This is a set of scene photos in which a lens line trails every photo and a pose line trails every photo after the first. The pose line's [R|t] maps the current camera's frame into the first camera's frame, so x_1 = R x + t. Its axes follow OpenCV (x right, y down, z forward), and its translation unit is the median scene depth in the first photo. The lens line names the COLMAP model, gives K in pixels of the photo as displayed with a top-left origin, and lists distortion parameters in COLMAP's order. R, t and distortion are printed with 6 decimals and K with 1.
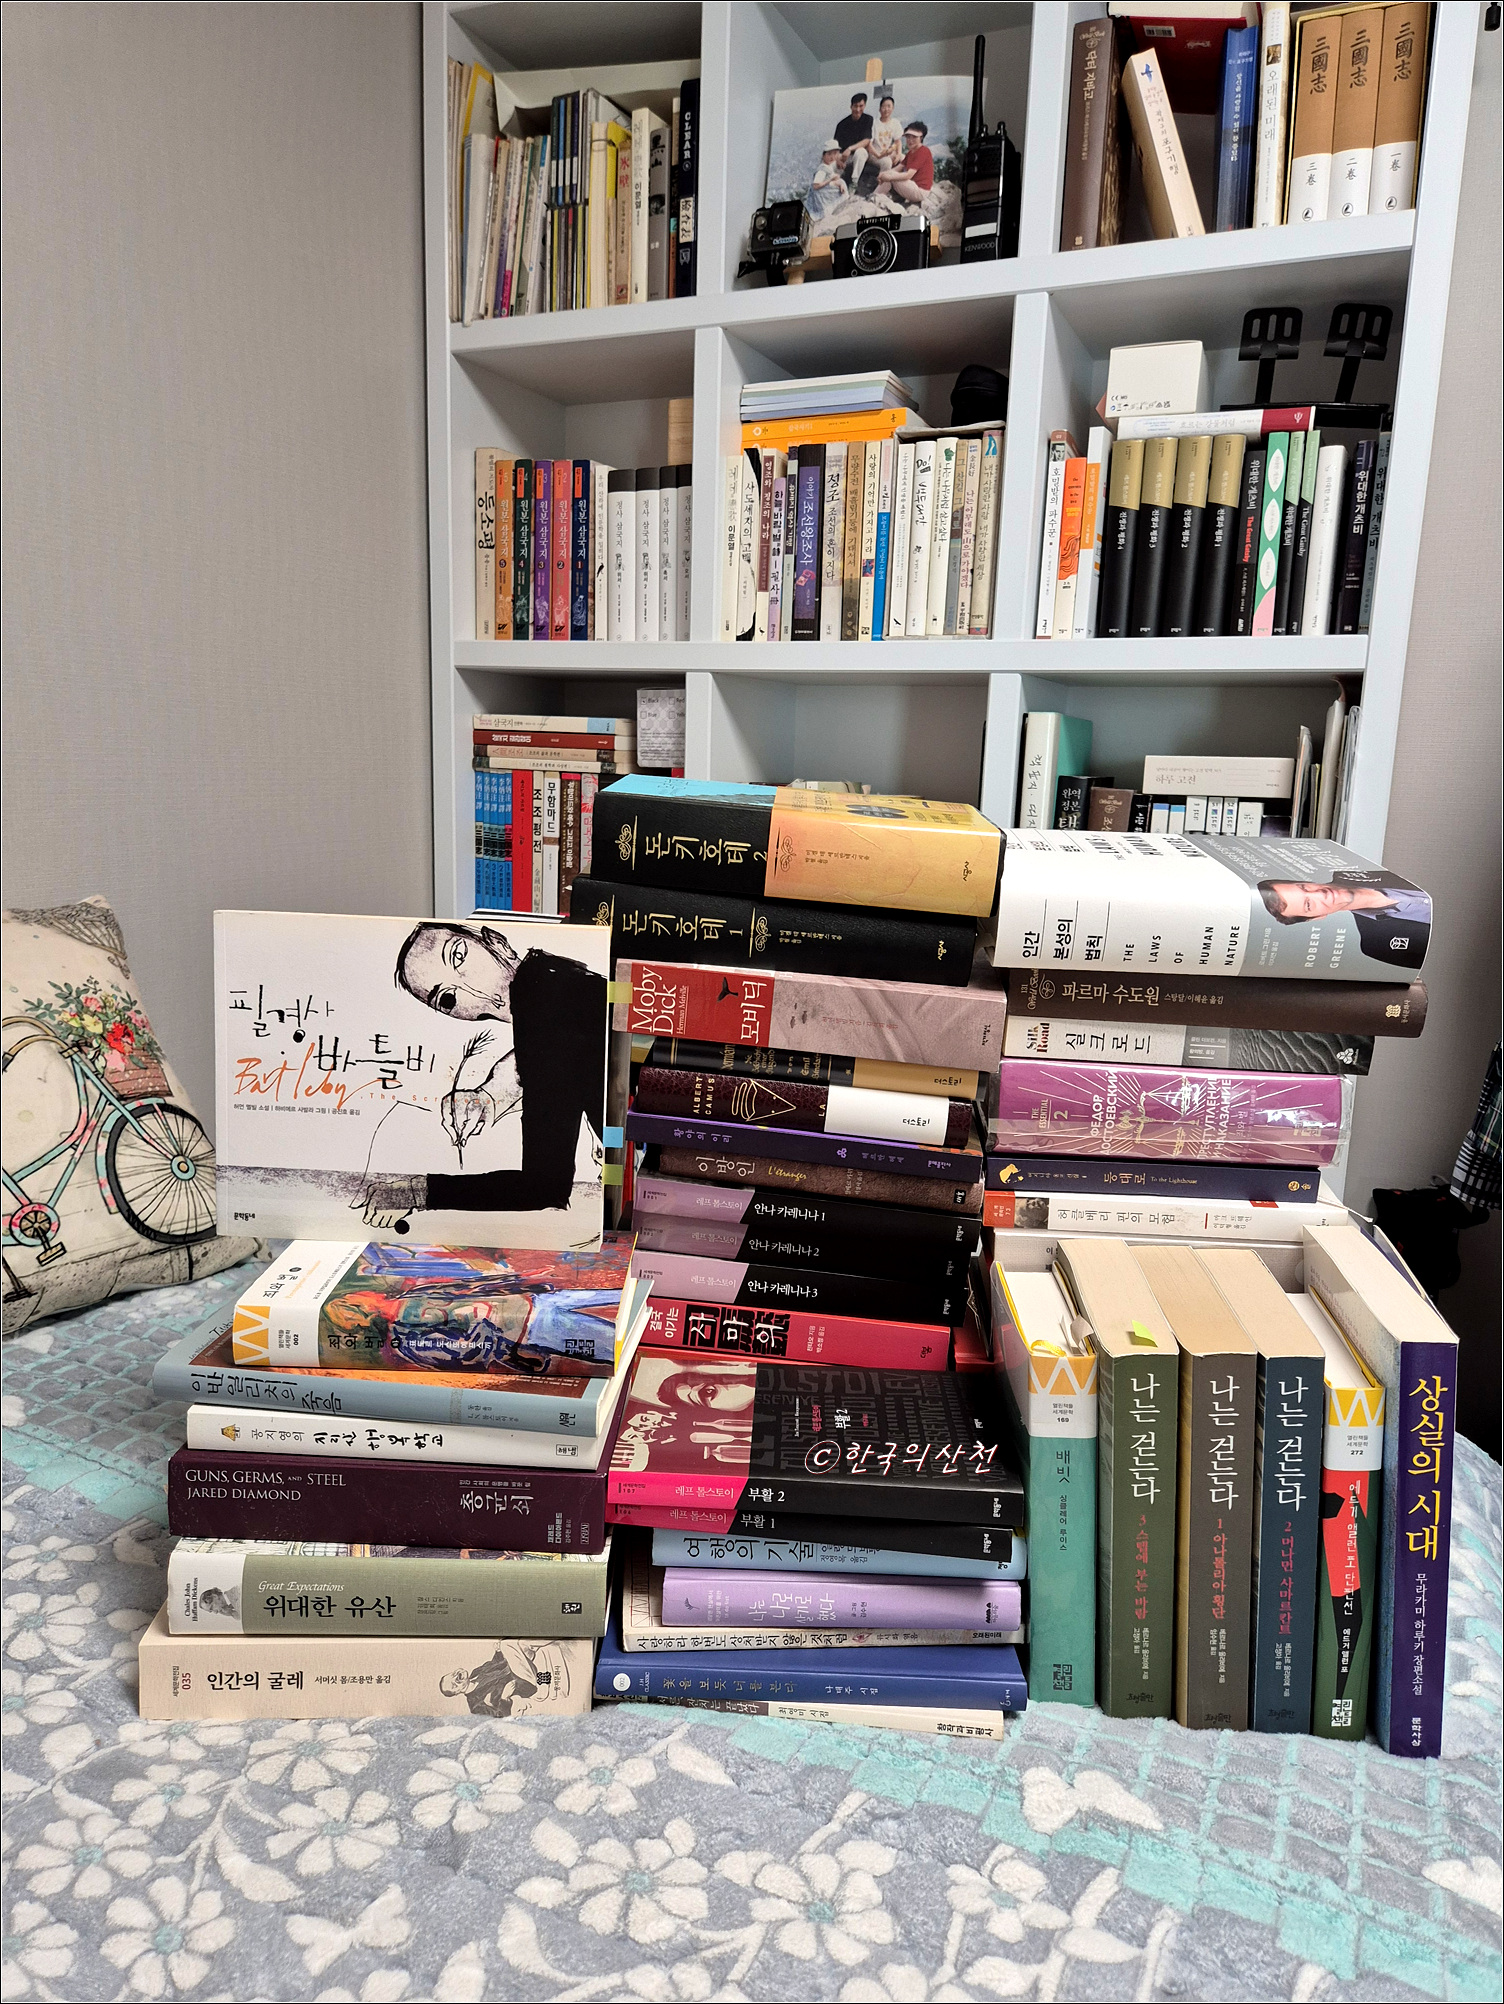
lens RADIAL K [[1409.4, 0, 775.2], [0, 1409.4, 988.7], [0, 0, 1]] dist [0.056321, -0.071068]
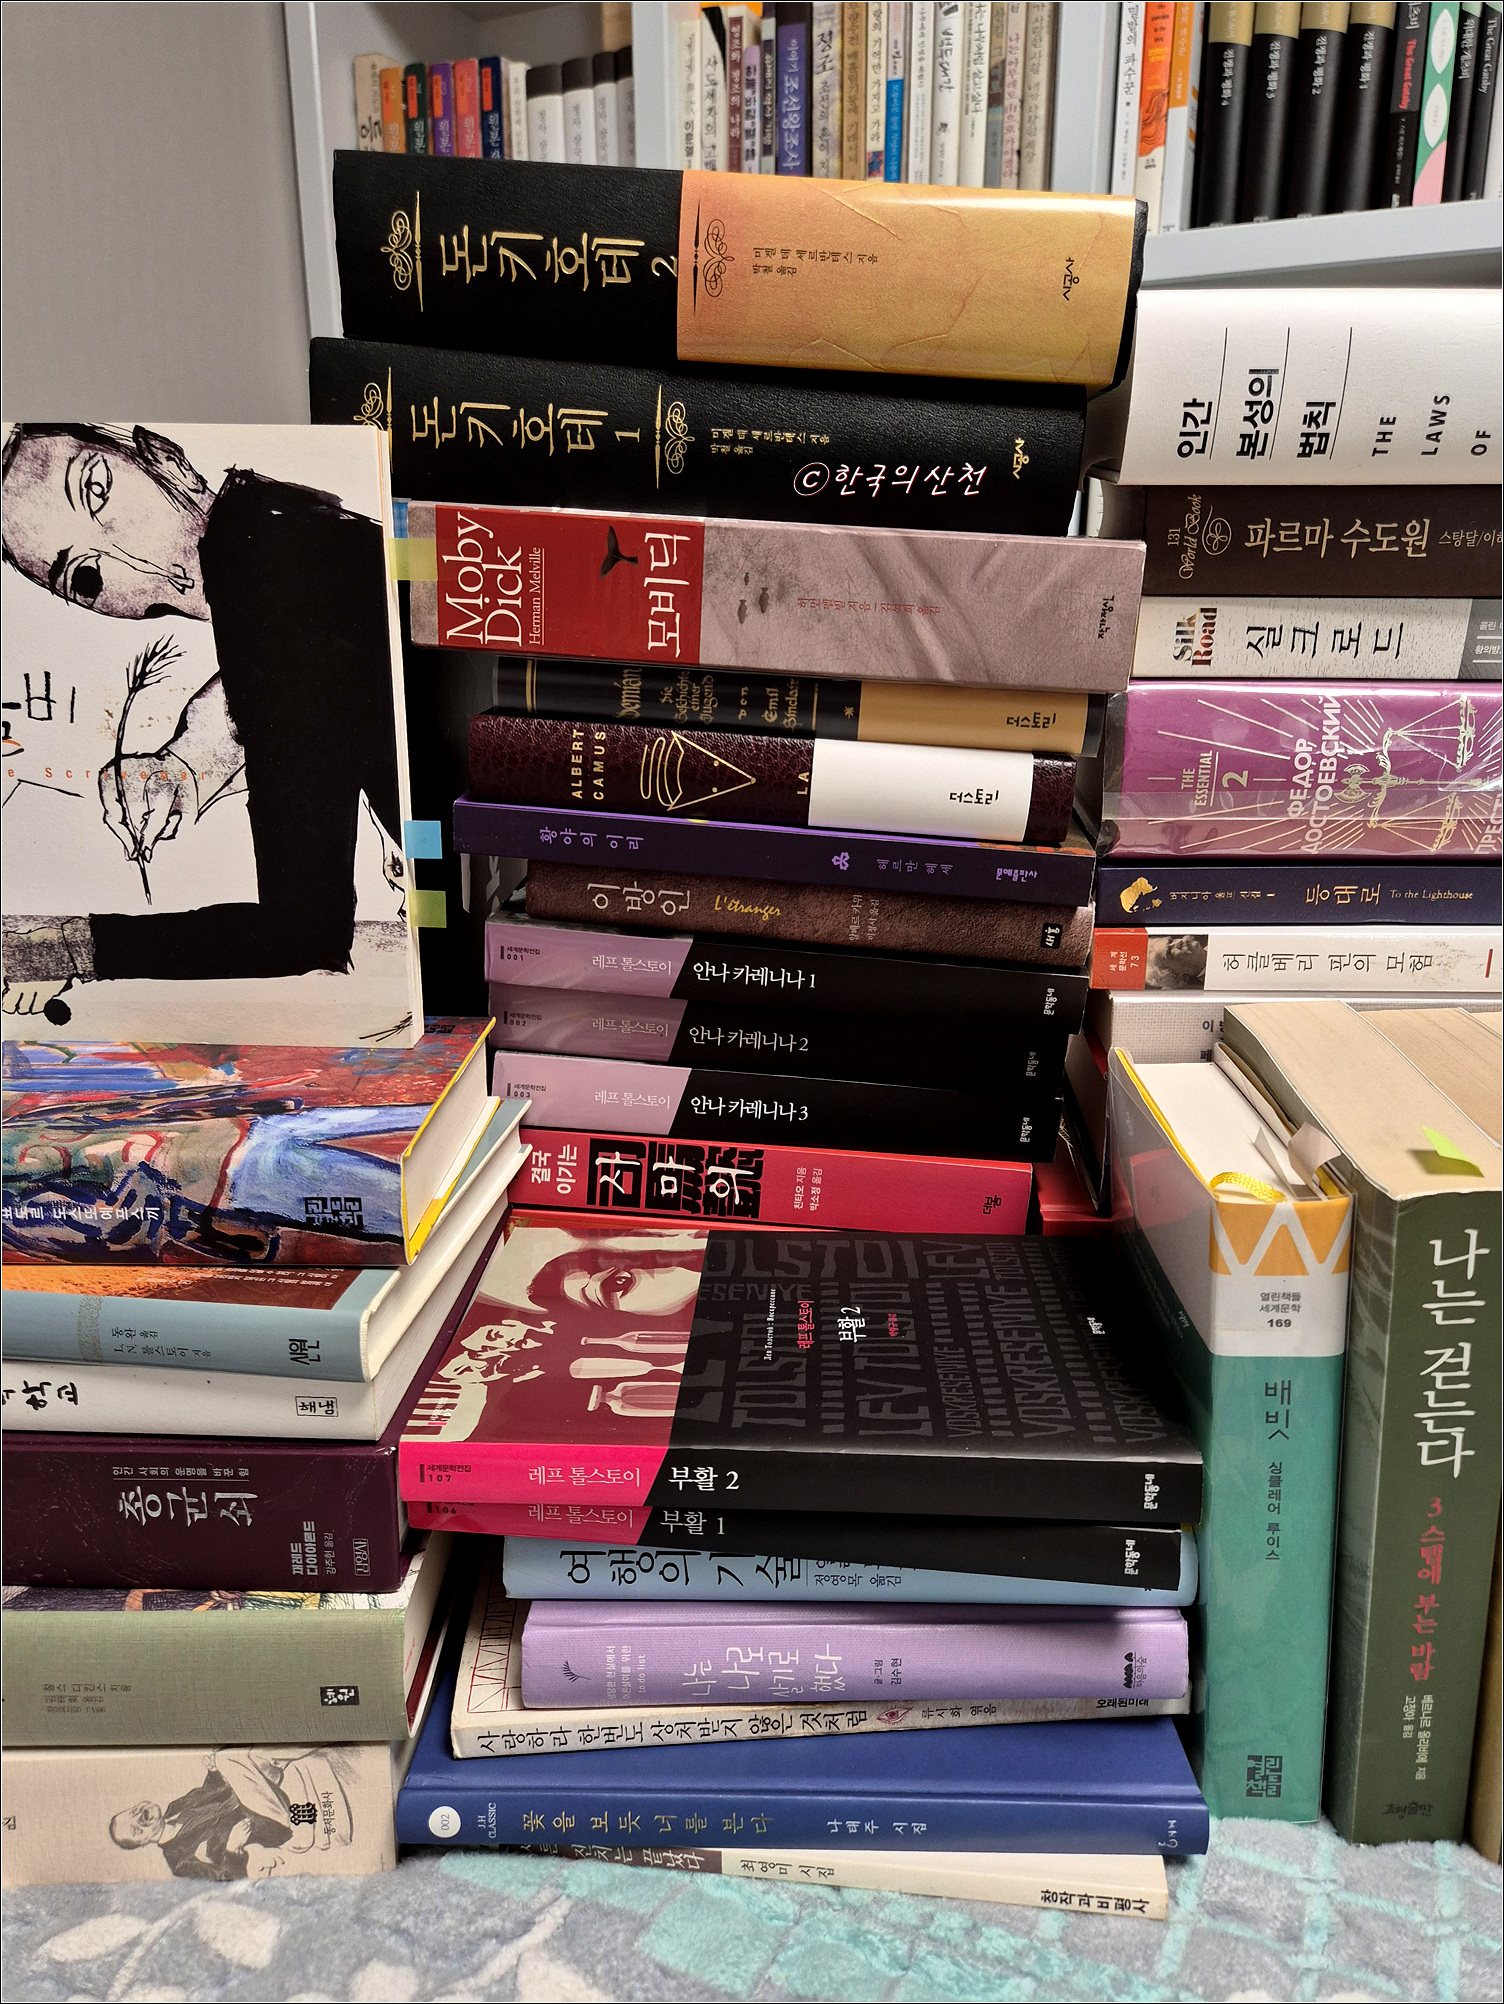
lens RADIAL K [[1409.4, 0, 791.0], [0, 1409.4, 1019.8], [0, 0, 1]] dist [0.056321, -0.071068]
pose [[0.999542, -0.029173, -0.008104, 0.032051], [0.029893, 0.993364, 0.111061, 0.122956], [0.004810, -0.111252, 0.993781, 0.463370]]
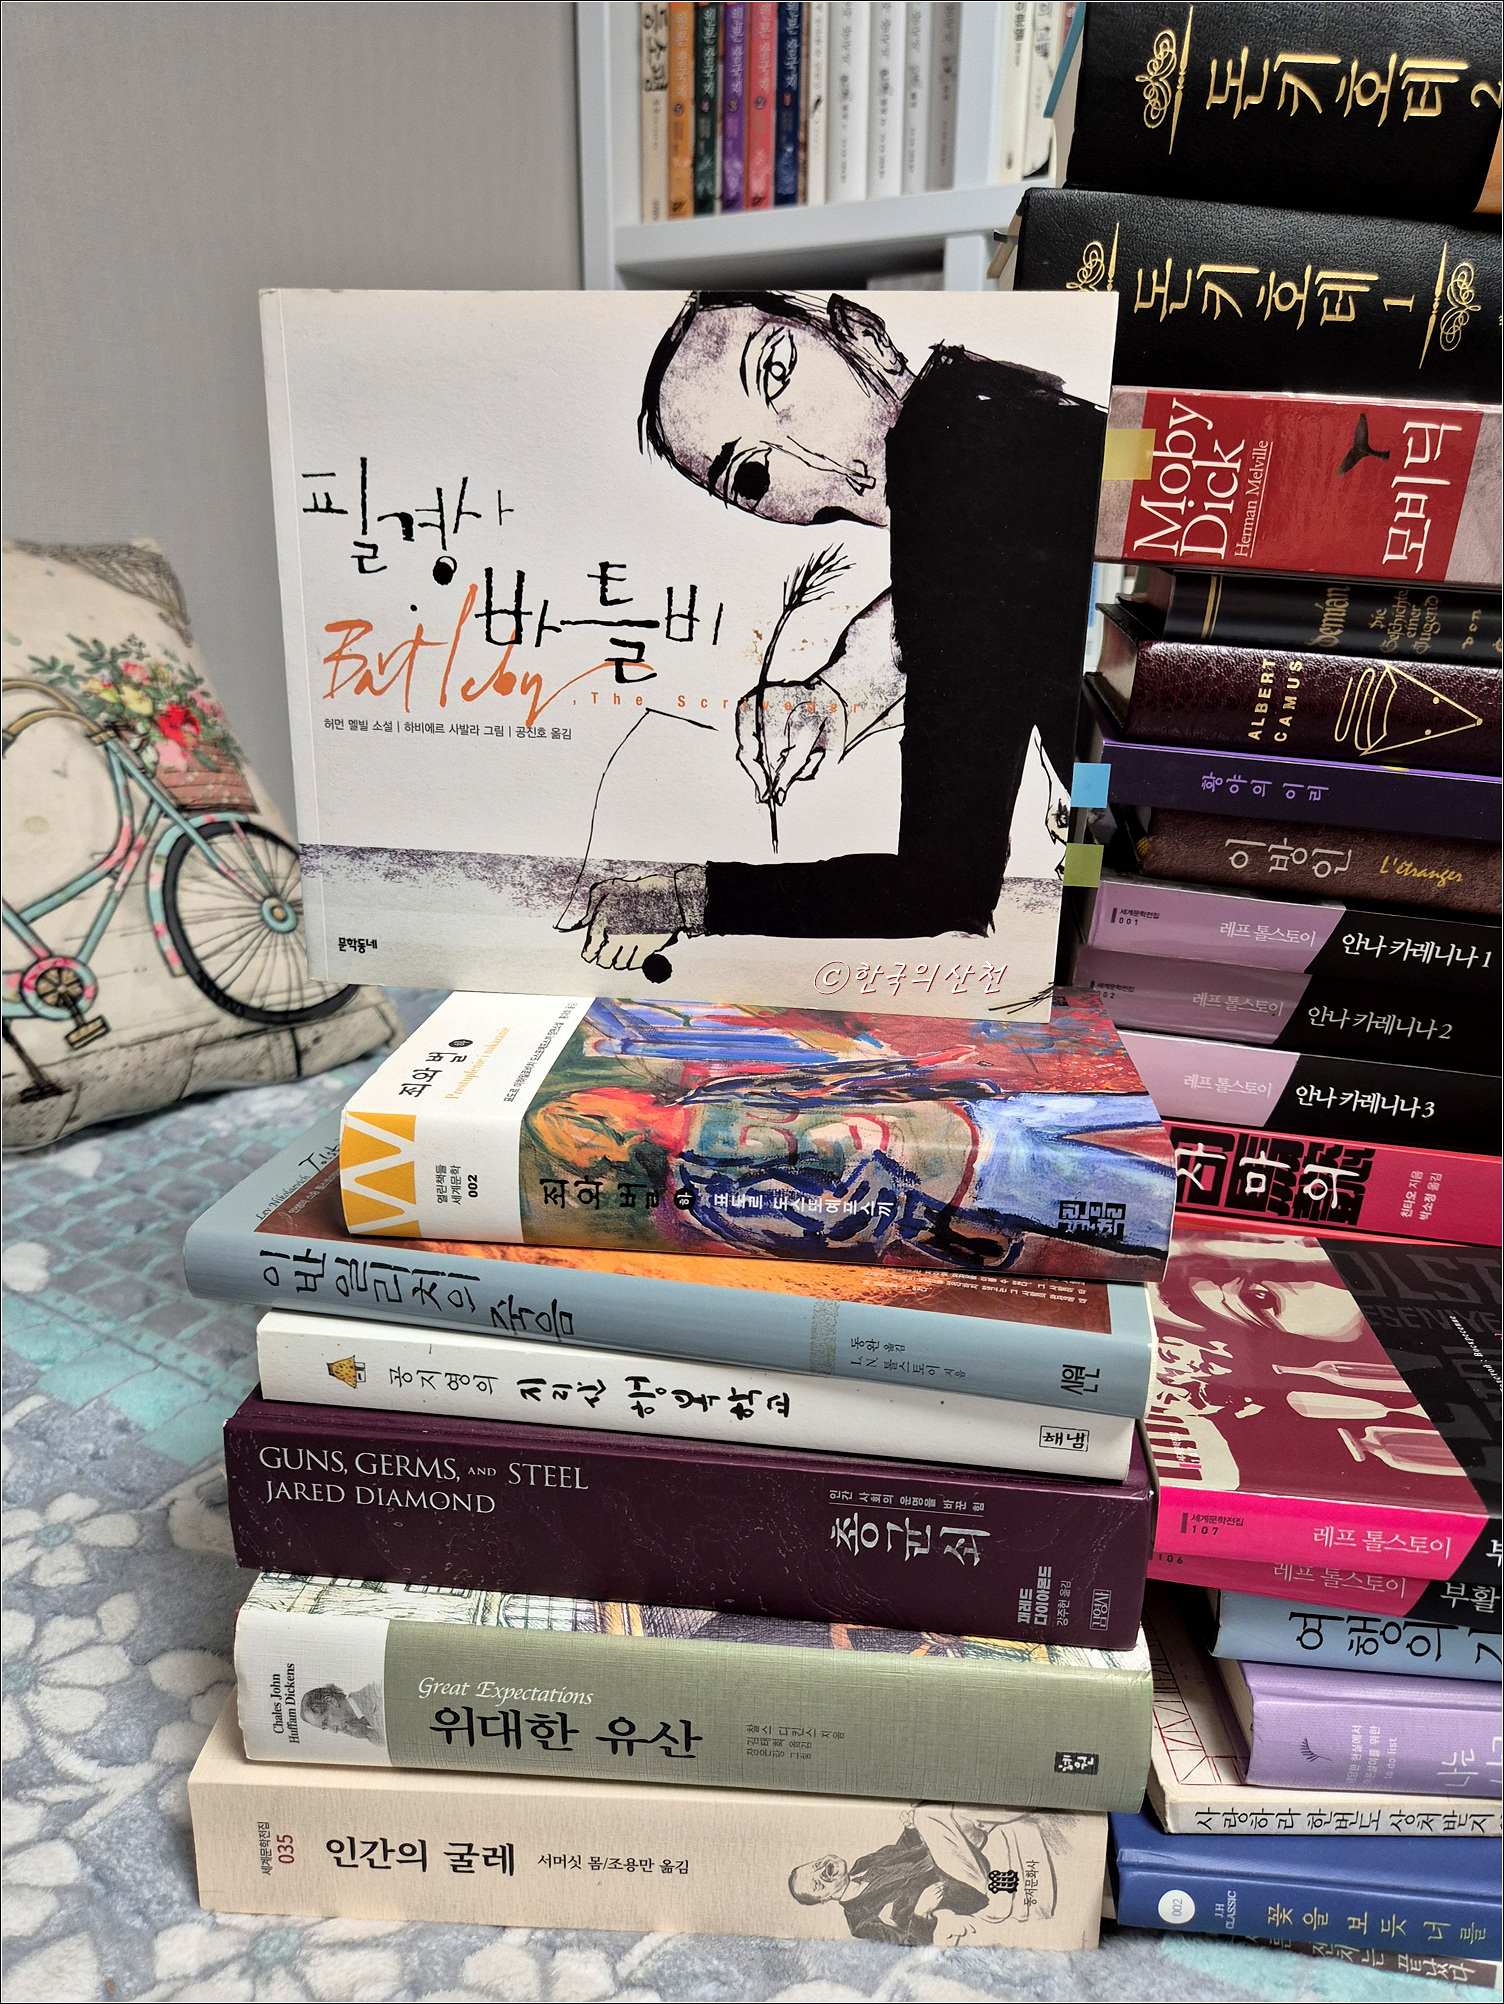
lens RADIAL K [[1409.4, 0, 761.1], [0, 1409.4, 1041.0], [0, 0, 1]] dist [0.056321, -0.071068]
pose [[0.995660, 0.010657, -0.092454, -0.187709], [0.004396, 0.986928, 0.161105, 0.117702], [0.092963, -0.160812, 0.982597, 0.524640]]
